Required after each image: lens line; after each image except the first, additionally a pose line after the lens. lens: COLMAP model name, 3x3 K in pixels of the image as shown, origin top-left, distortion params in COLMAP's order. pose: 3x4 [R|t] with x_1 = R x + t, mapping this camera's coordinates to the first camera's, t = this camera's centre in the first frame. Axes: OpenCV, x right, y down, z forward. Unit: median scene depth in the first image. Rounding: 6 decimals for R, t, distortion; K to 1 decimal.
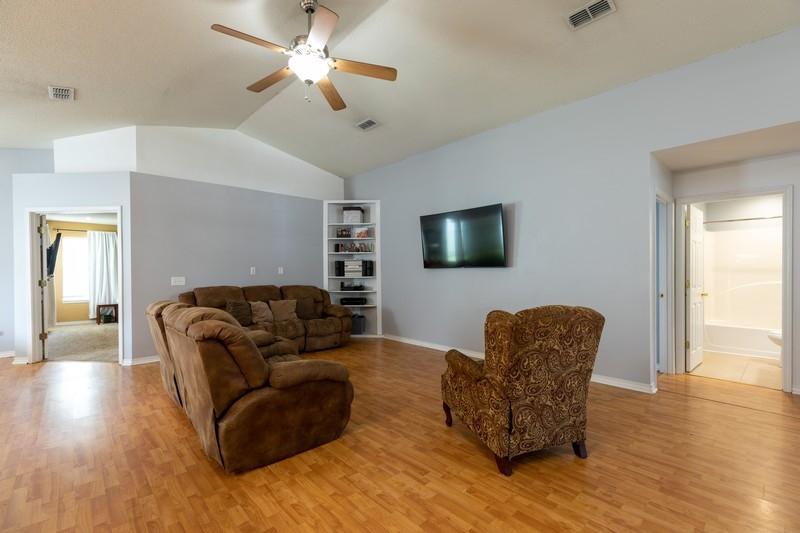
lens RADIAL K [[358.9, 0, 398.9], [0, 358.9, 271.7], [0, 0, 1]] dist [0.000519, -0.002656]
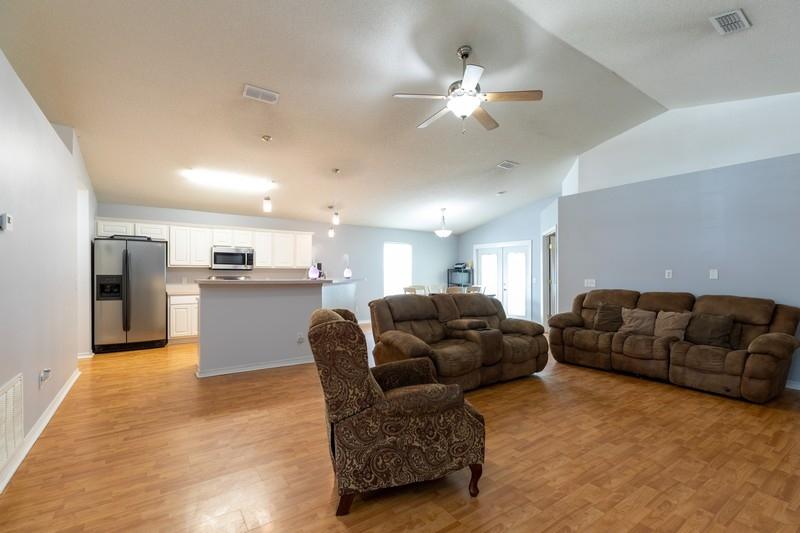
lens RADIAL K [[358.9, 0, 402.3], [0, 358.9, 273.3], [0, 0, 1]] dist [0.000519, -0.002656]
pose [[-0.144785, 0.004077, -0.989455, 0.439285], [-0.008893, 0.999946, 0.005421, -0.003686], [0.989423, 0.009584, -0.144741, 0.434378]]
